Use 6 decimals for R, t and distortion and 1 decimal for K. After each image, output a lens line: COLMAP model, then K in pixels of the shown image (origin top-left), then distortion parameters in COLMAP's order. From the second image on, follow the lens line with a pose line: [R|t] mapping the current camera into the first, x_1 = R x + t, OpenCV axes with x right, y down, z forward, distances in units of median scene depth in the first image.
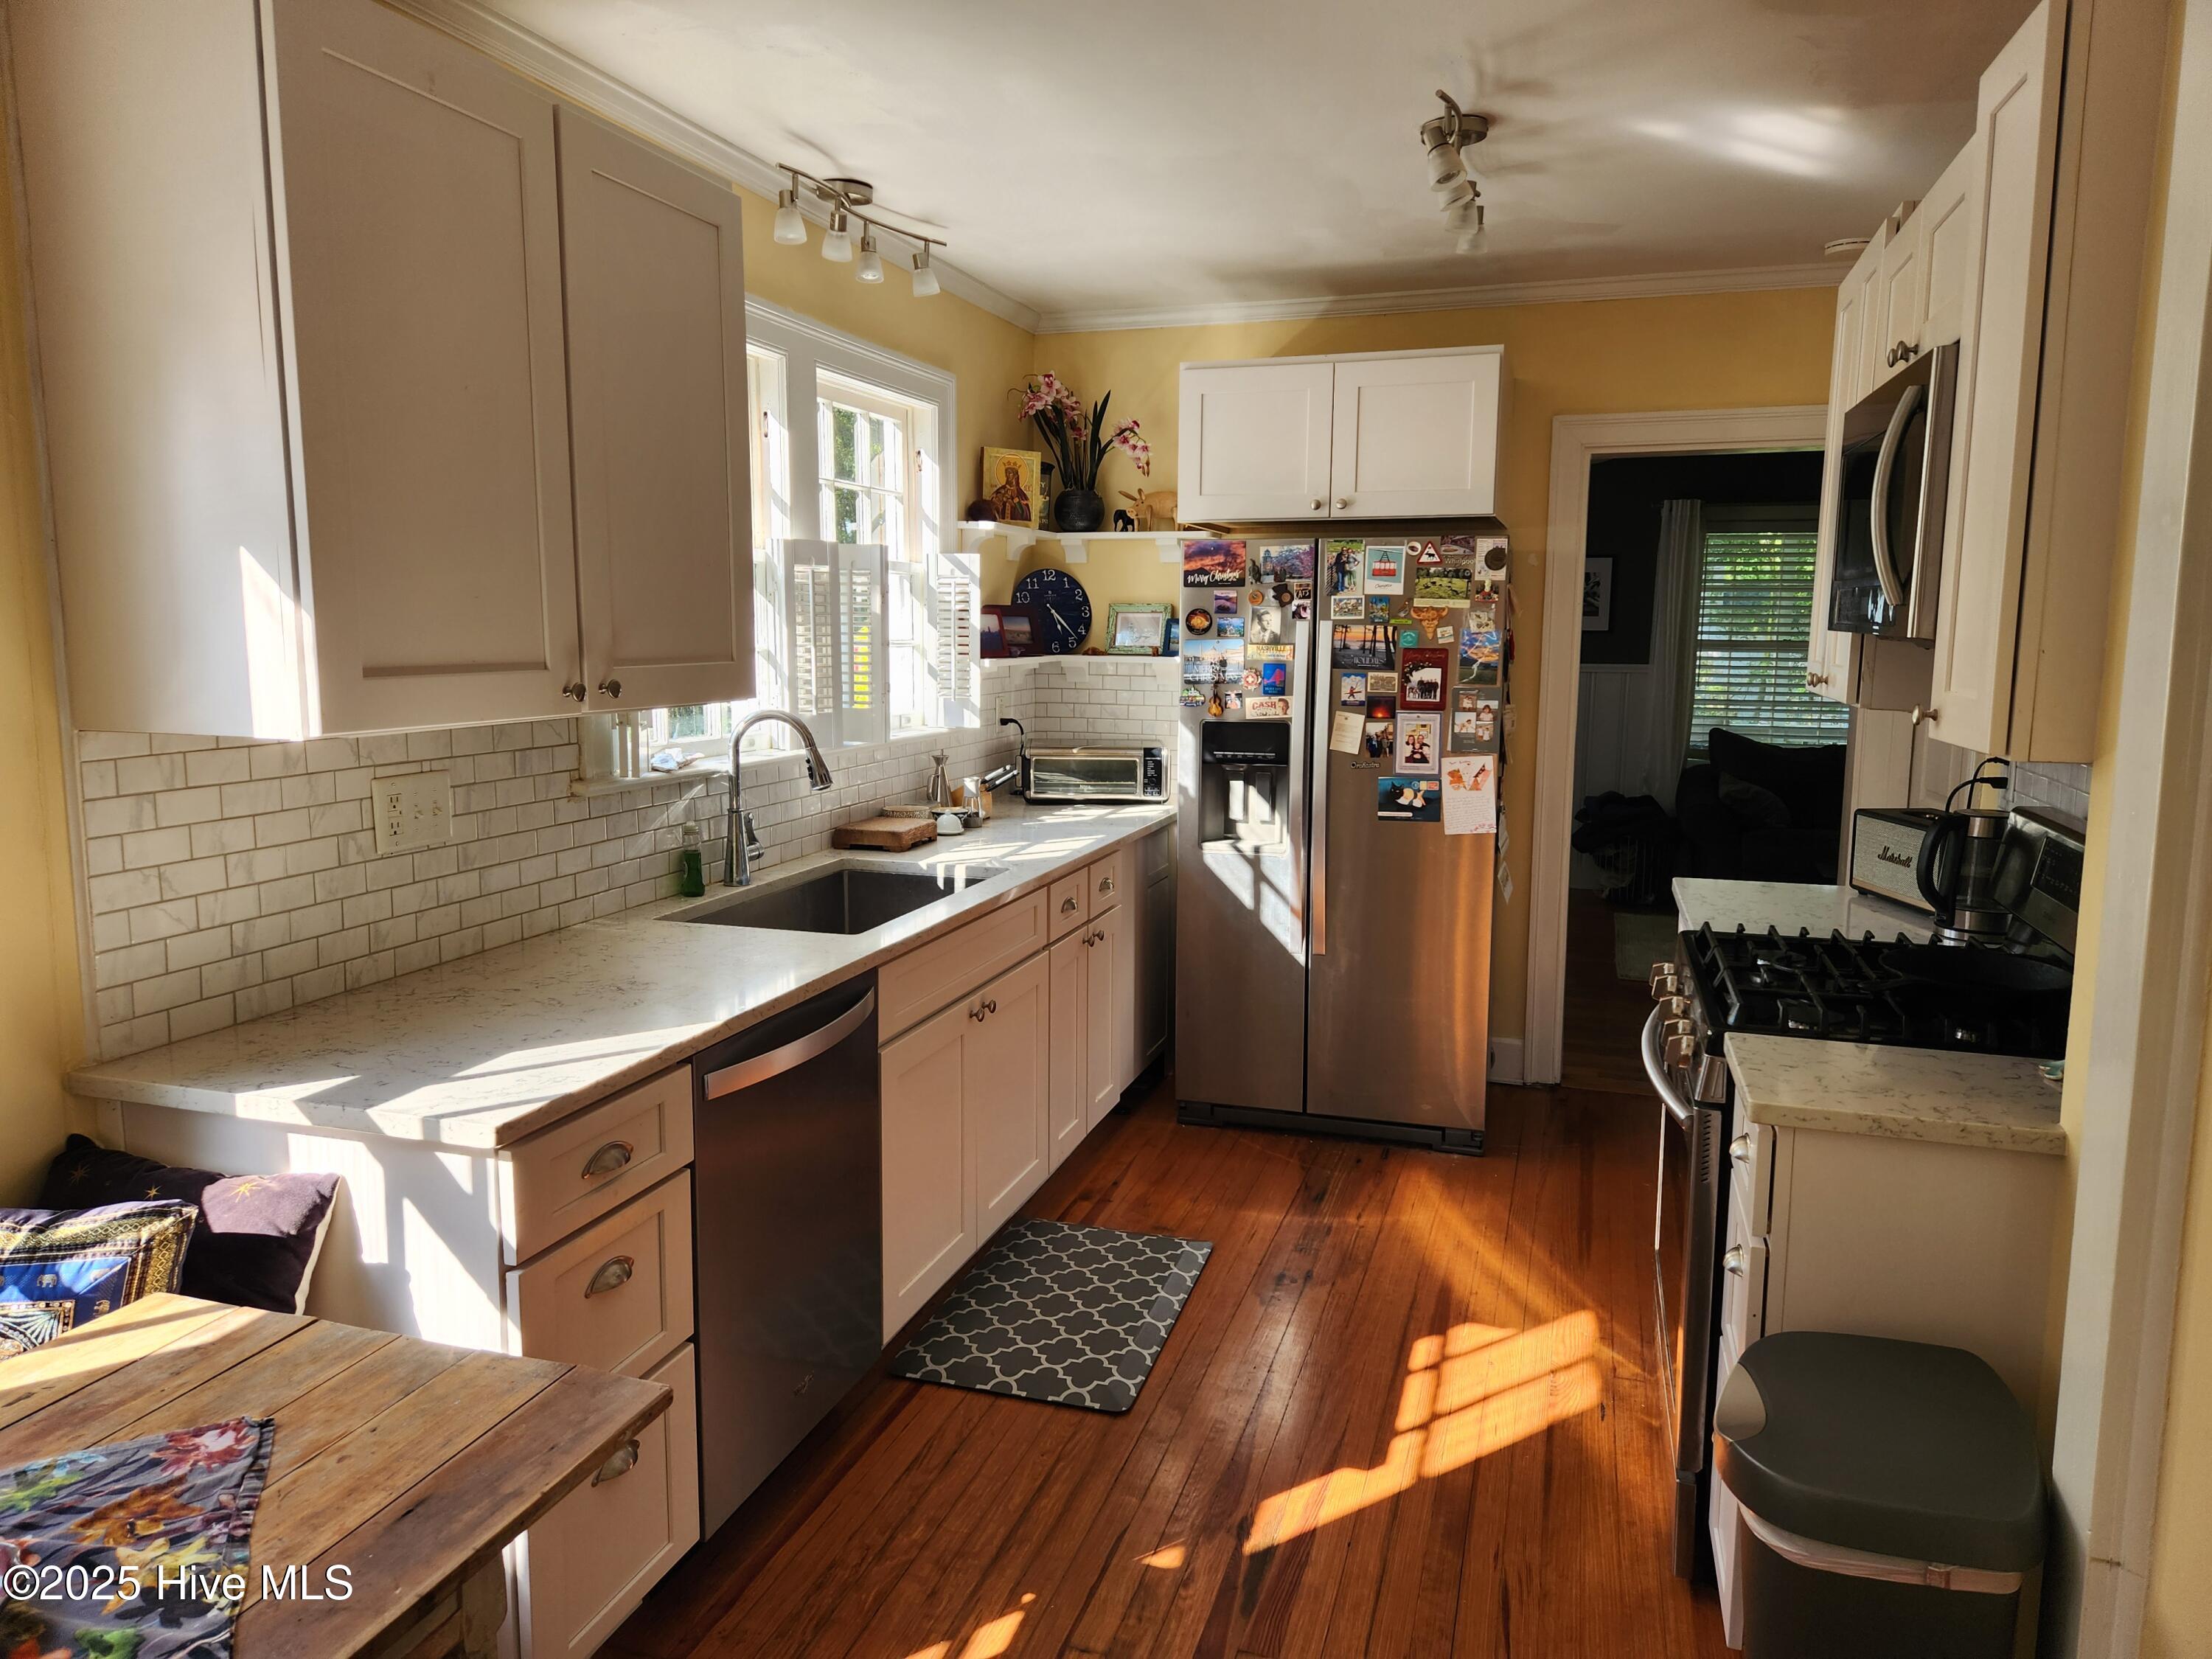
lens RADIAL K [[1483.2, 0, 1108.4], [0, 1483.2, 828.2], [0, 0, 1]] dist [0.055675, -0.050566]
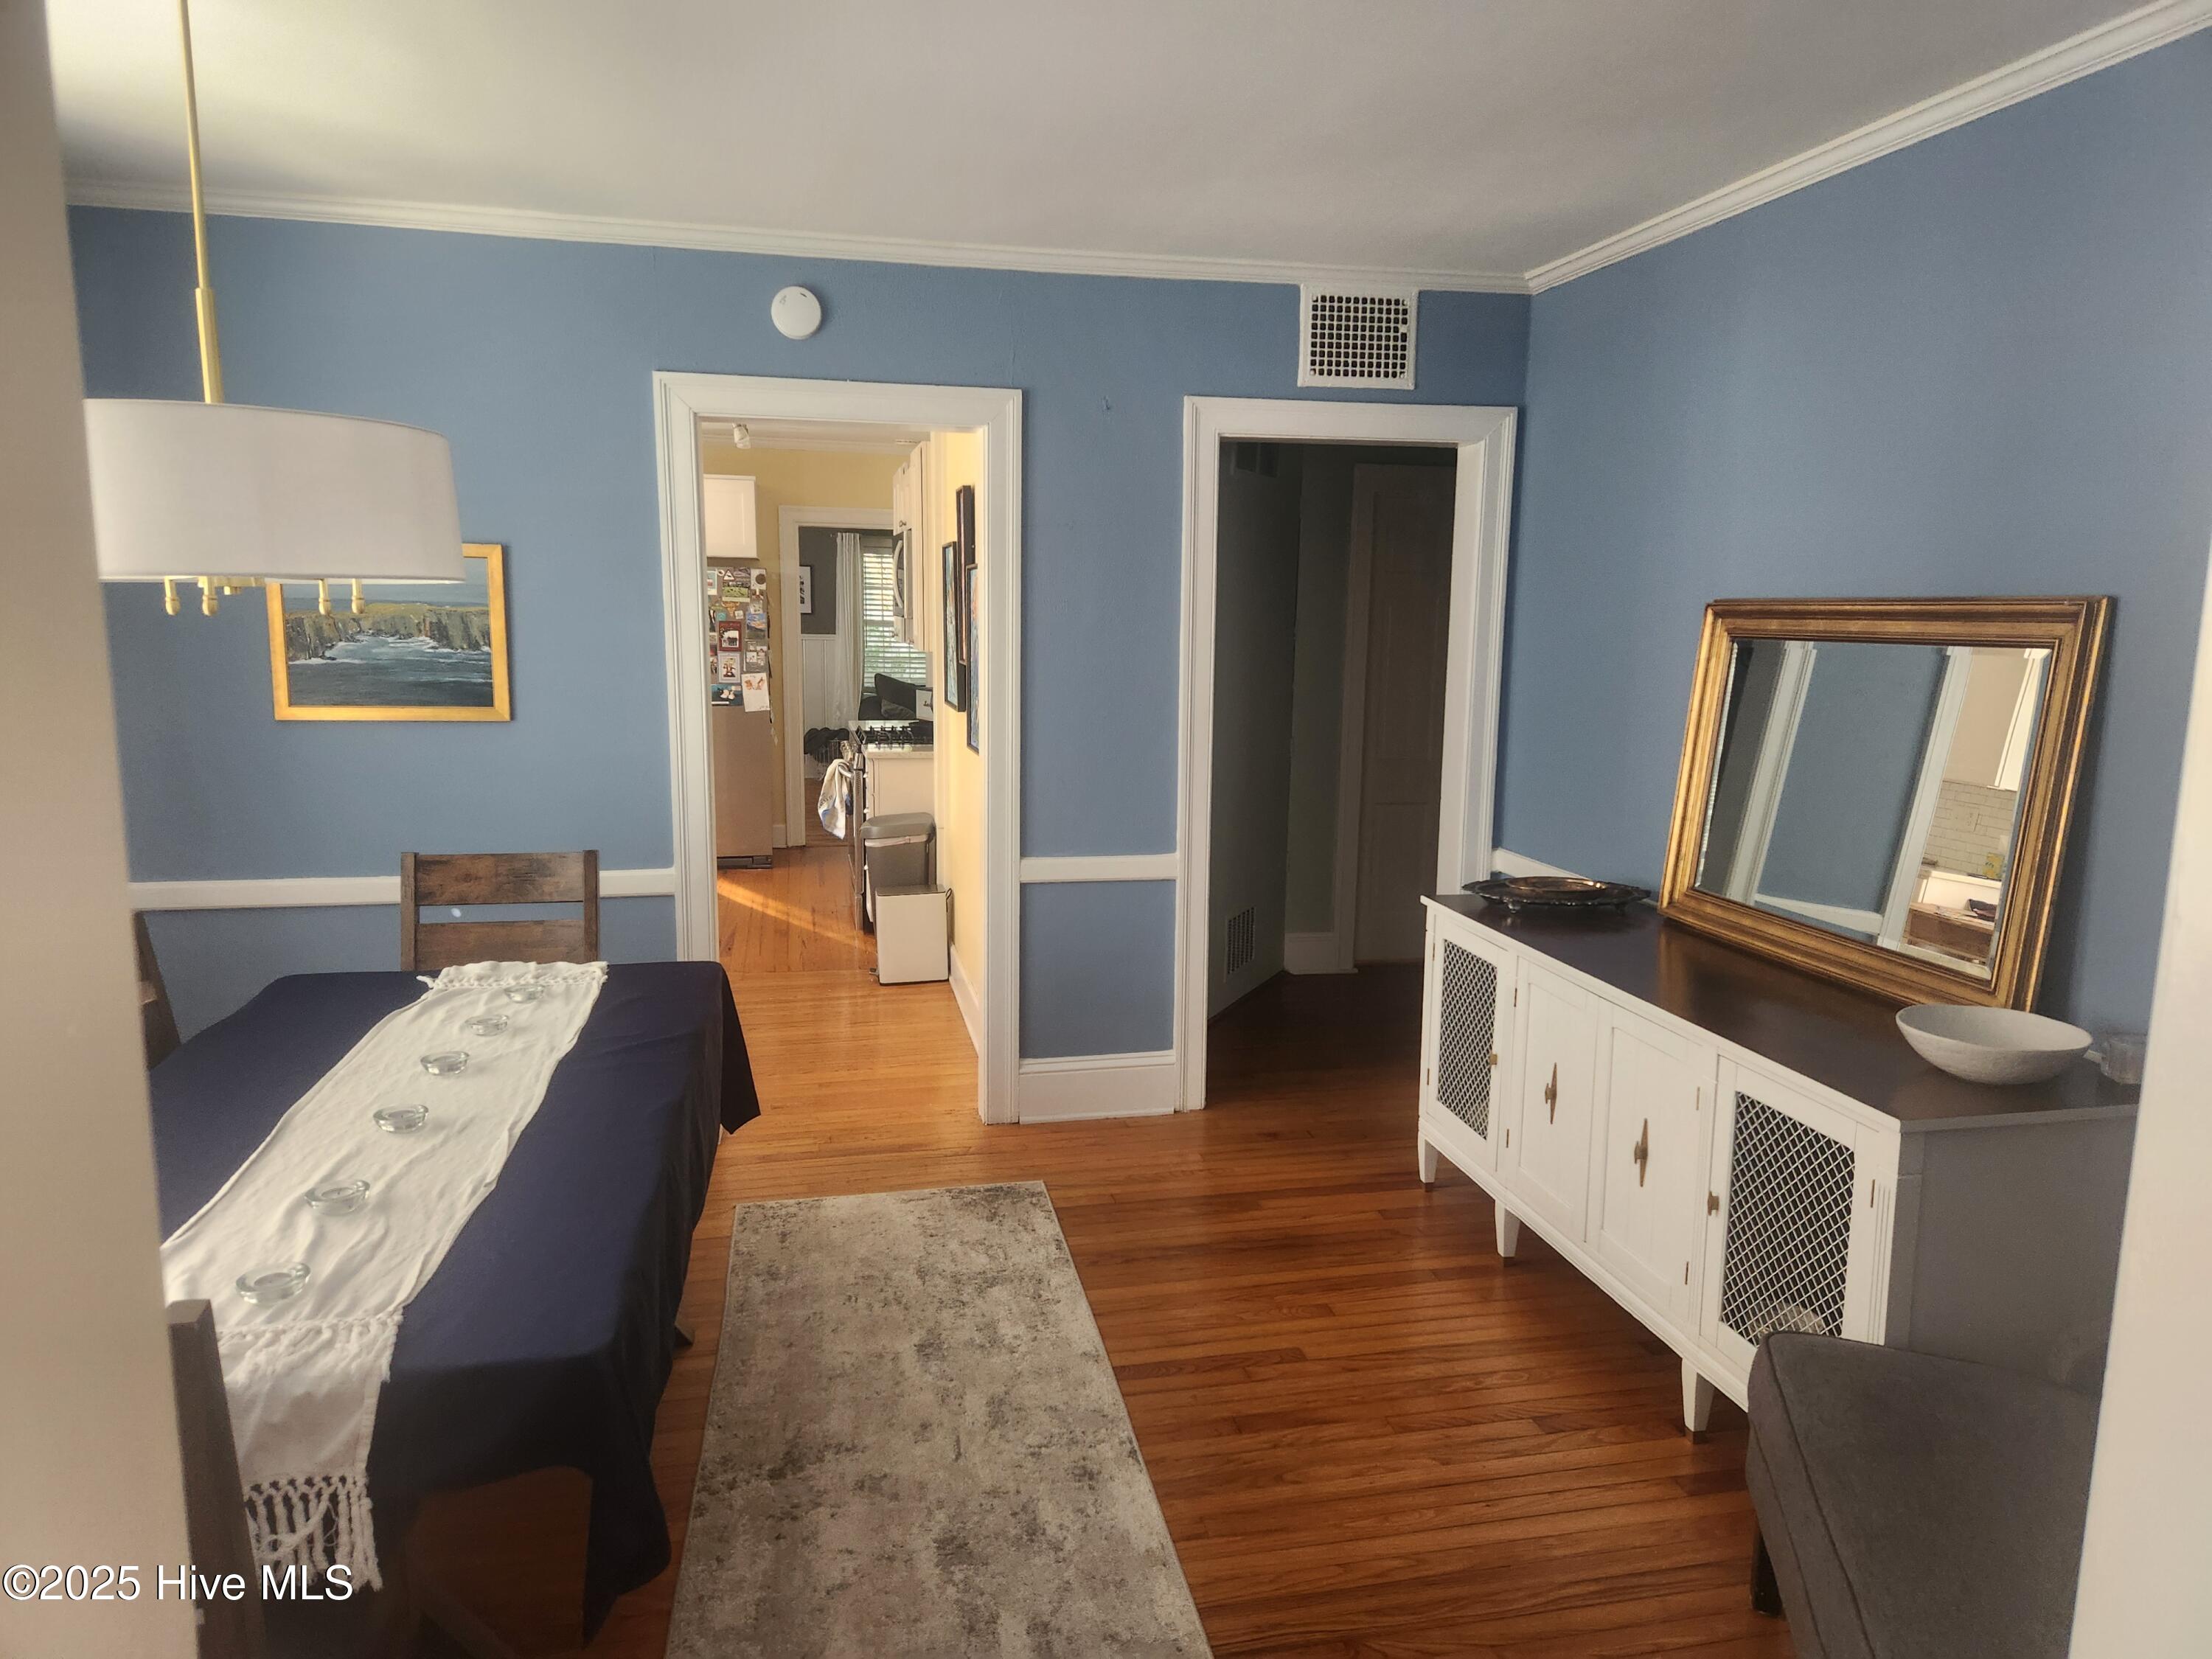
lens RADIAL K [[1483.2, 0, 1112.7], [0, 1483.2, 836.3], [0, 0, 1]] dist [0.055675, -0.050566]
pose [[0.865883, -0.070467, 0.495259, -0.371812], [0.063094, 0.997507, 0.031617, 0.144809], [-0.496252, 0.003872, 0.868170, -1.057010]]
